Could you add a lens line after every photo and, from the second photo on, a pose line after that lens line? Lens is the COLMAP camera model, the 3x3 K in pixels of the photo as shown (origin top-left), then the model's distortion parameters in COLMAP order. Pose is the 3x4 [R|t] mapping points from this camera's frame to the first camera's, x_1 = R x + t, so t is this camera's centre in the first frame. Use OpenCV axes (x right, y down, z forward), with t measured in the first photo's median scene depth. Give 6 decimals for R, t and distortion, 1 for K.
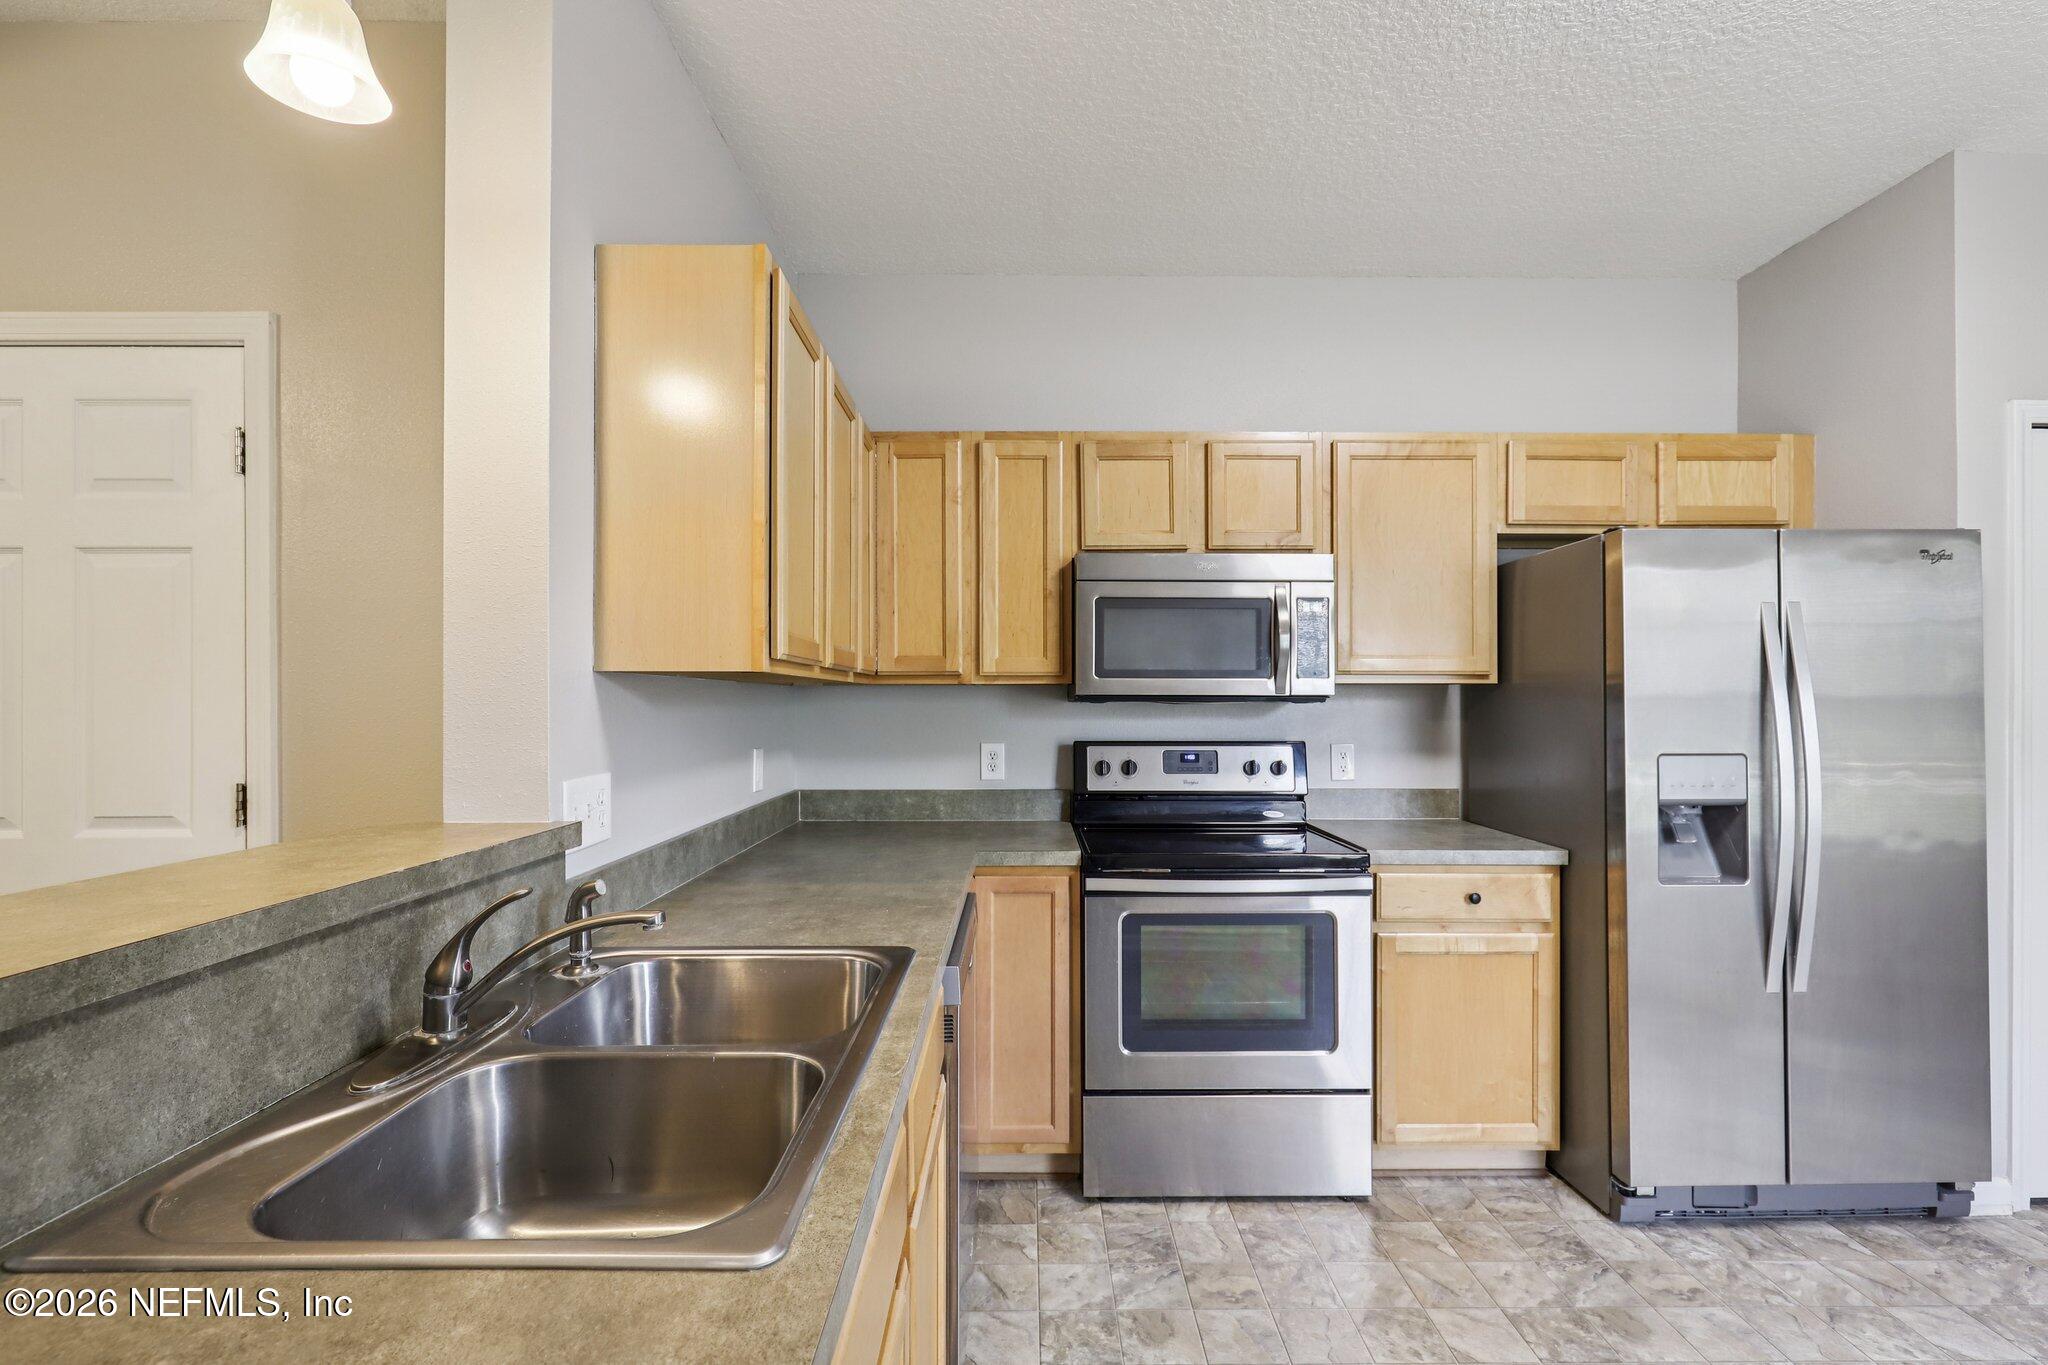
lens RADIAL K [[924.9, 0, 1032.3], [0, 924.9, 691.7], [0, 0, 1]] dist [0.000583, 0.000263]
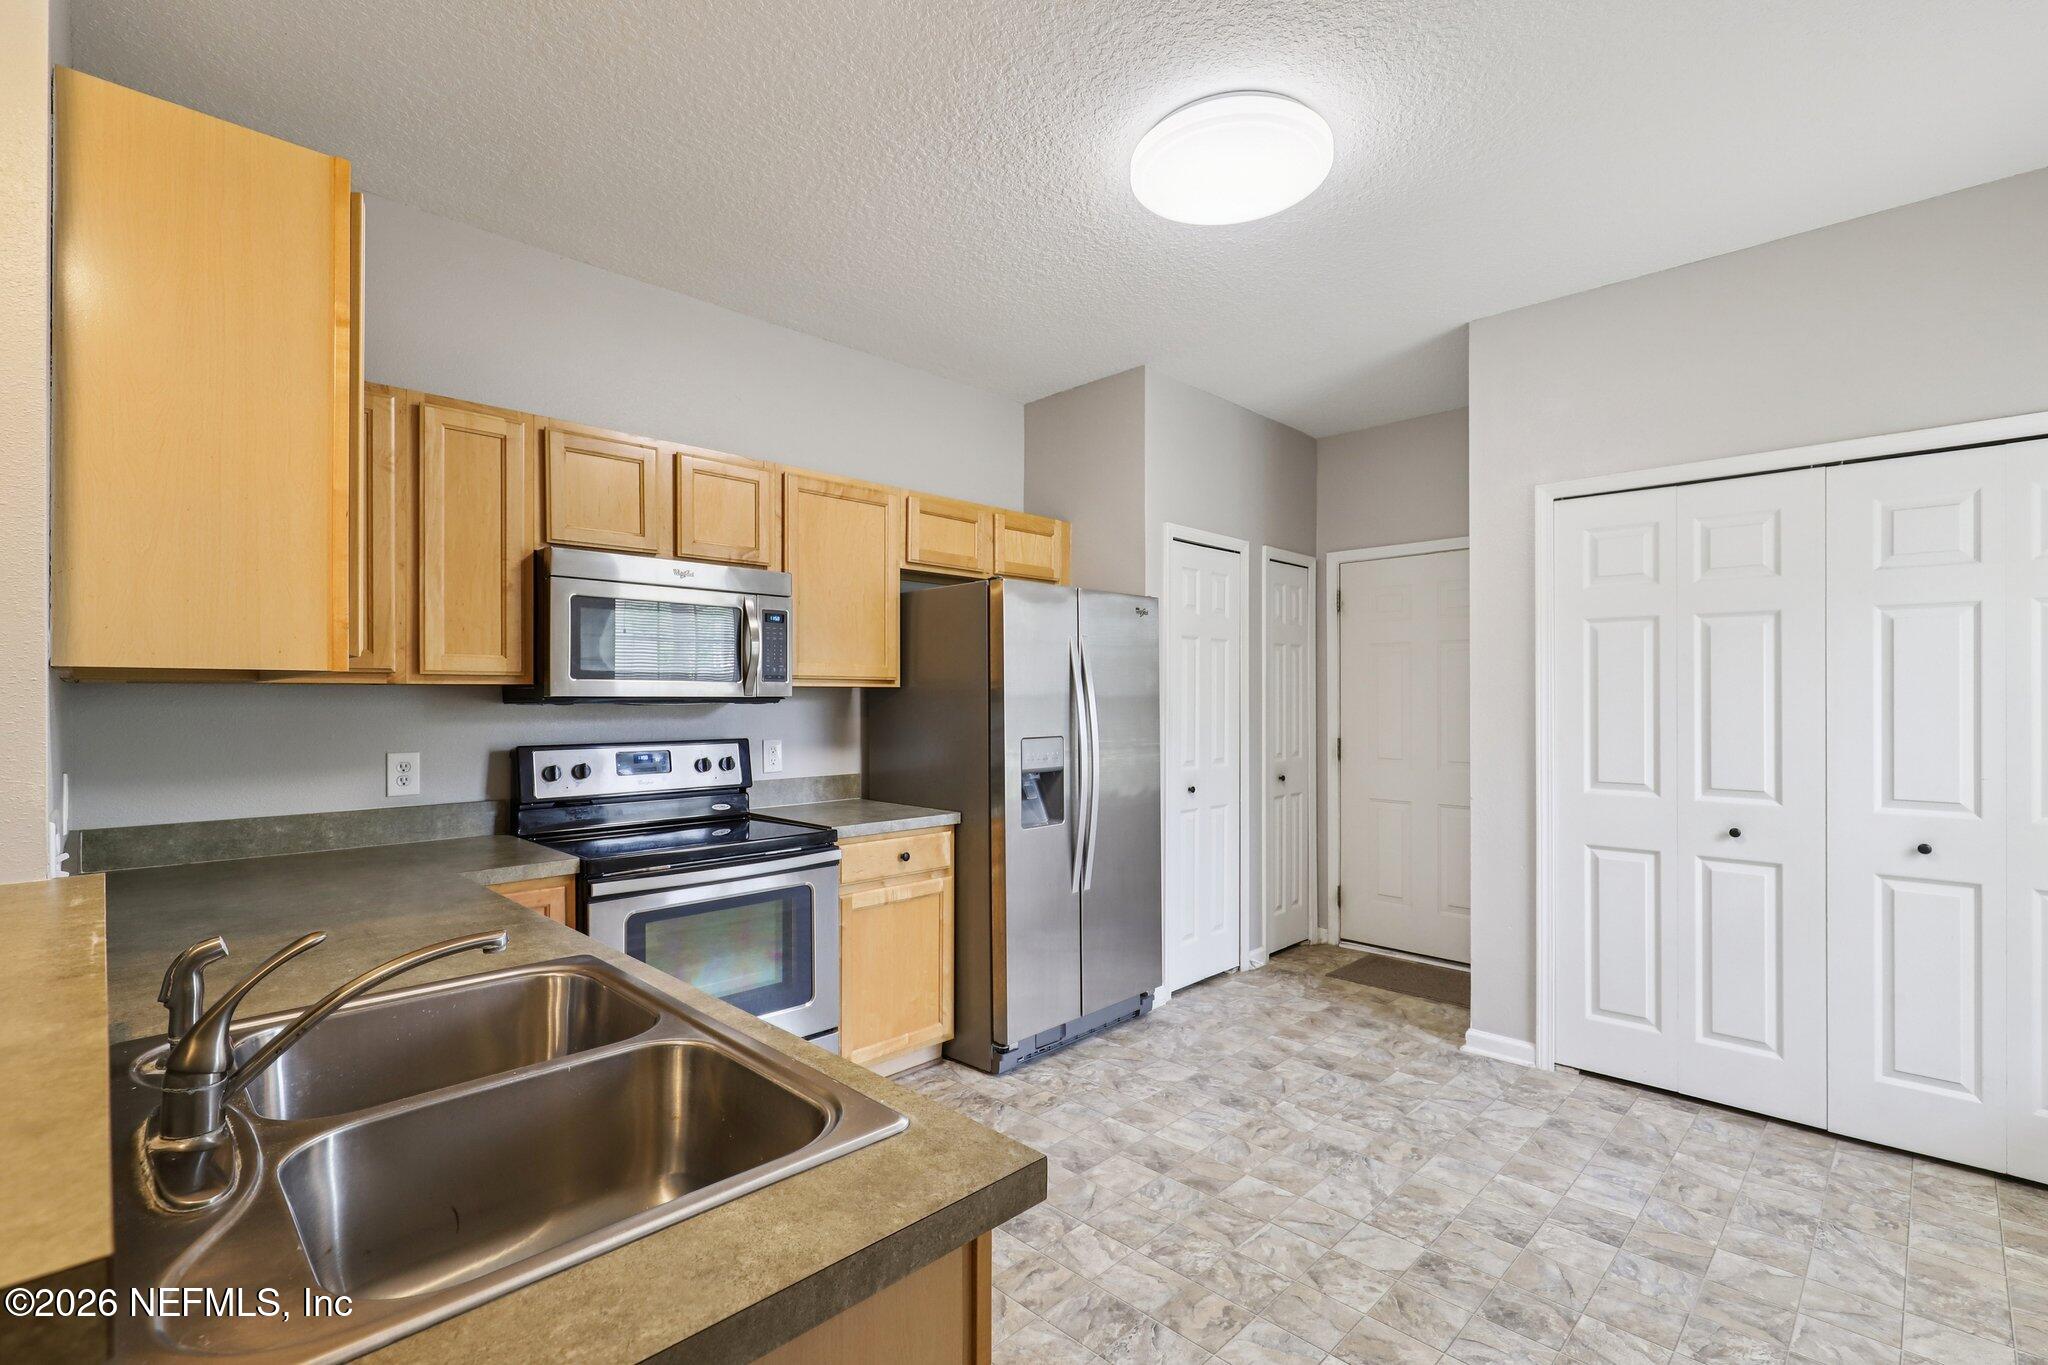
lens RADIAL K [[924.9, 0, 1034.2], [0, 924.9, 692.5], [0, 0, 1]] dist [0.000583, 0.000263]
pose [[0.707040, 0.002894, 0.707167, -0.285728], [-0.004622, 0.999989, 0.000529, -0.003850], [-0.707158, -0.003643, 0.707046, -0.021334]]
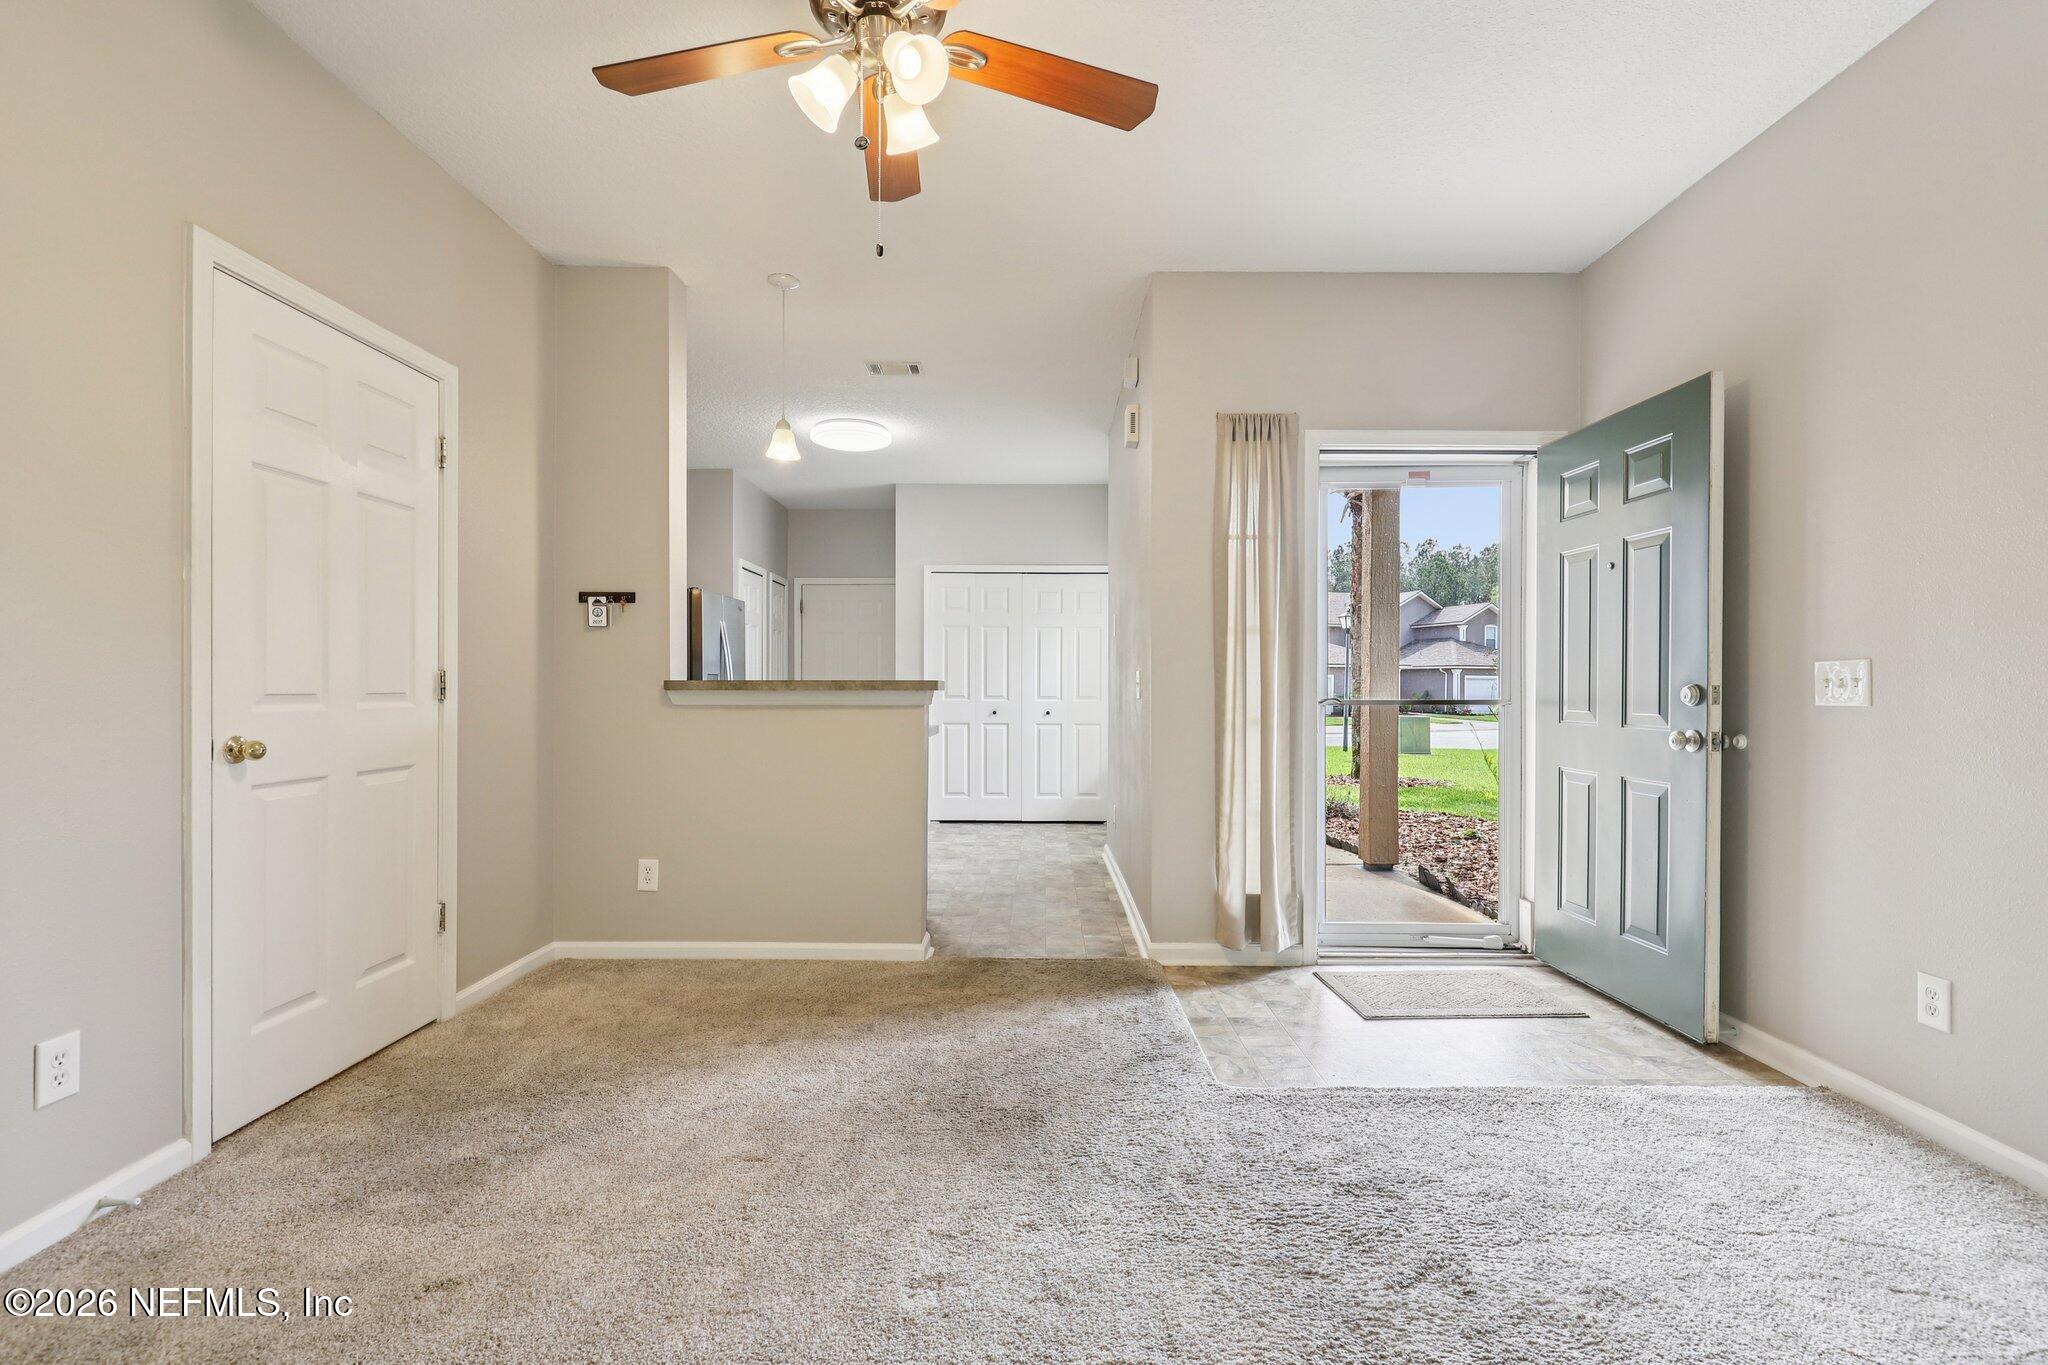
lens RADIAL K [[924.9, 0, 1024.3], [0, 924.9, 678.9], [0, 0, 1]] dist [0.000583, 0.000263]
pose [[0.012268, 0.001200, 0.999924, -1.803168], [-0.008336, 0.999965, -0.001097, 0.063078], [-0.999890, -0.008321, 0.012277, 0.046766]]
